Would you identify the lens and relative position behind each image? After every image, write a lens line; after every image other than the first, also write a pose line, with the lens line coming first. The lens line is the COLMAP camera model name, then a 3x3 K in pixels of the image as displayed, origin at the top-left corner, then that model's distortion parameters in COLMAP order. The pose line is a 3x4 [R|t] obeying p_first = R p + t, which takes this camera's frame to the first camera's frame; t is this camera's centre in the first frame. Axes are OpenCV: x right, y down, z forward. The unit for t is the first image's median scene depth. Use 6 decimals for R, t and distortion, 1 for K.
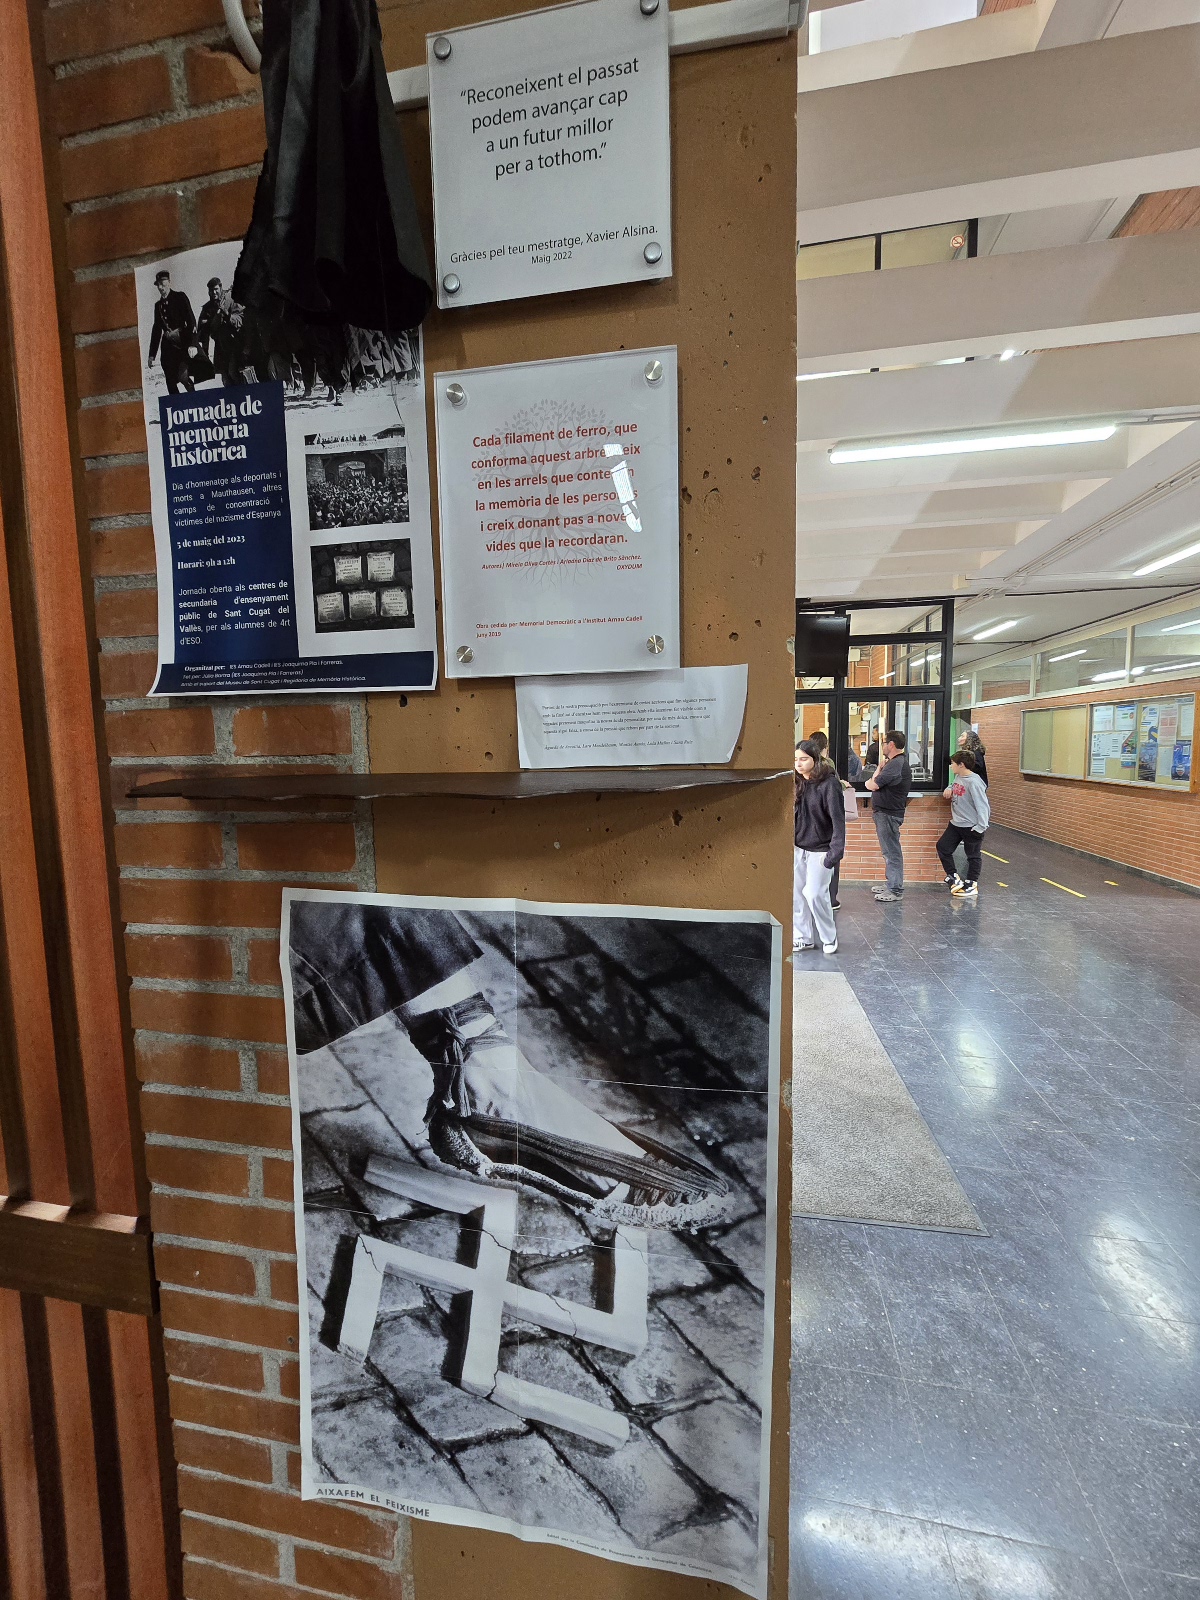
lens RADIAL K [[656.8, 0, 594.2], [0, 656.8, 805.1], [0, 0, 1]] dist [-0.004734, 0.001226]
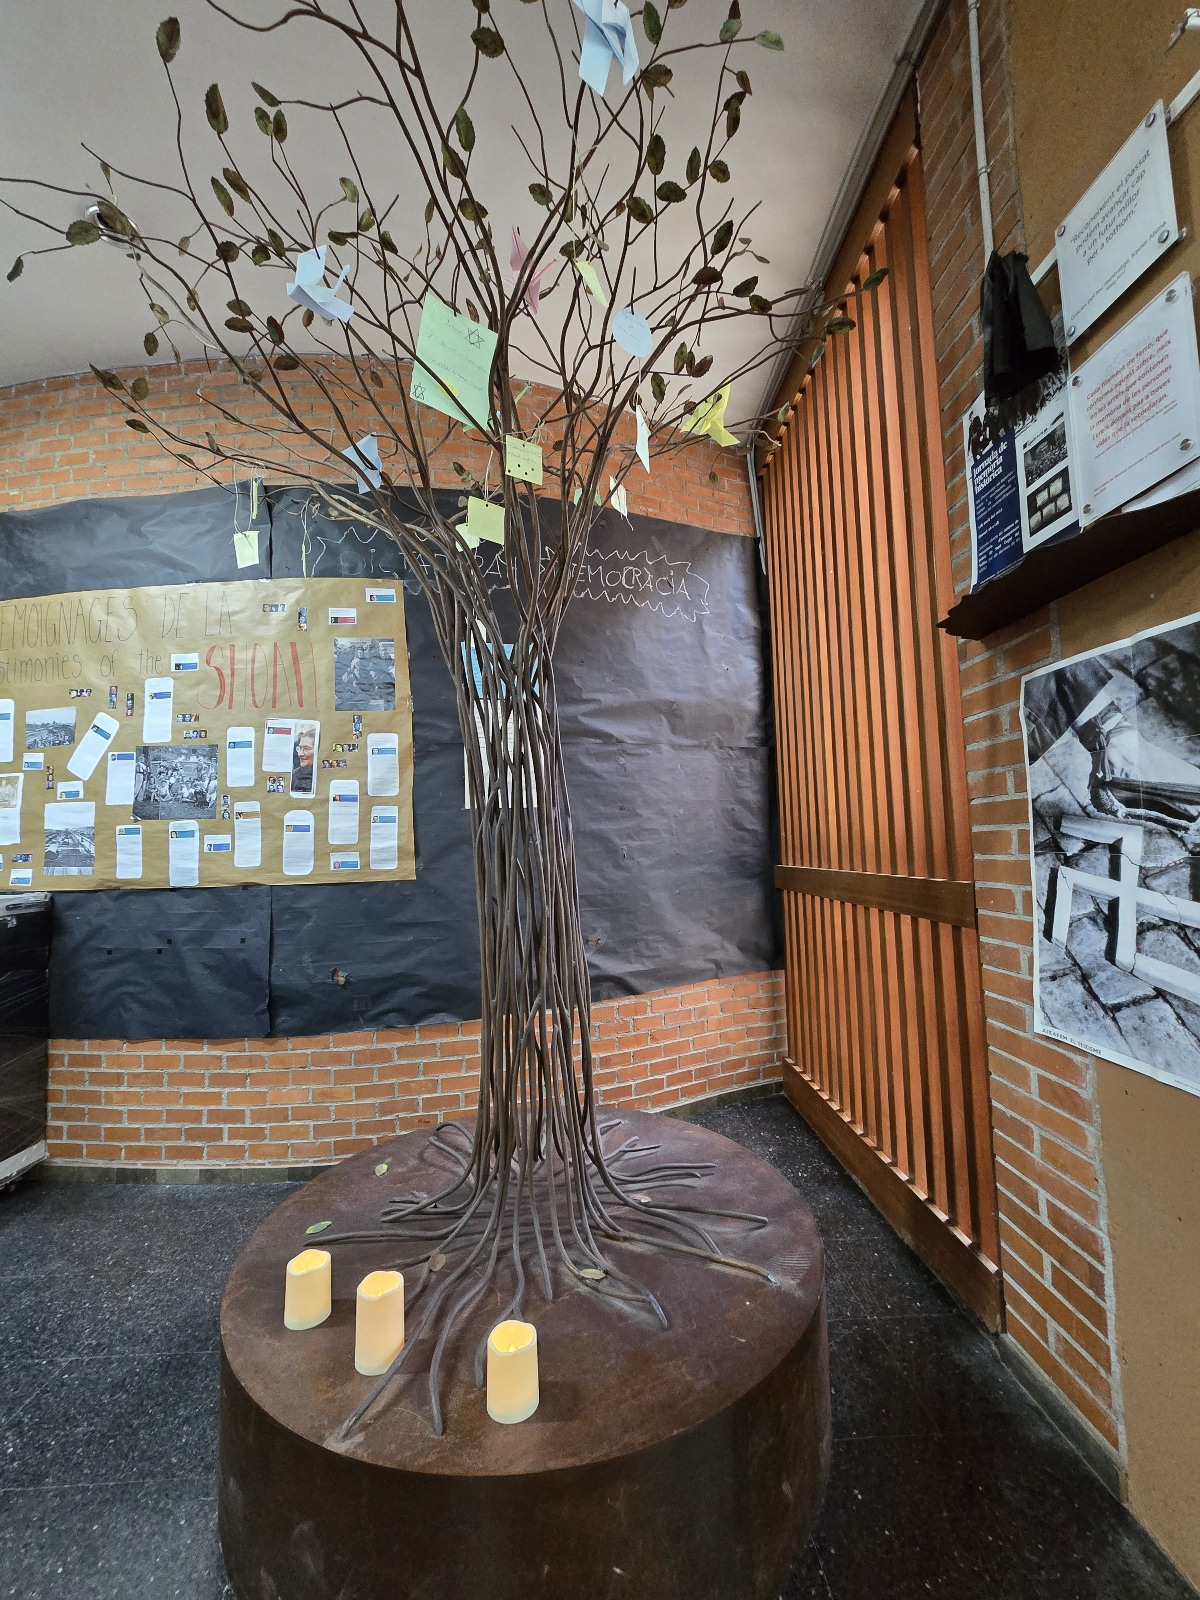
lens RADIAL K [[656.8, 0, 590.4], [0, 656.8, 797.0], [0, 0, 1]] dist [-0.004734, 0.001226]
pose [[0.219372, -0.064704, -0.973493, 1.100264], [-0.070808, 0.994111, -0.082031, 0.733510], [0.973068, 0.086927, 0.213499, -0.601464]]
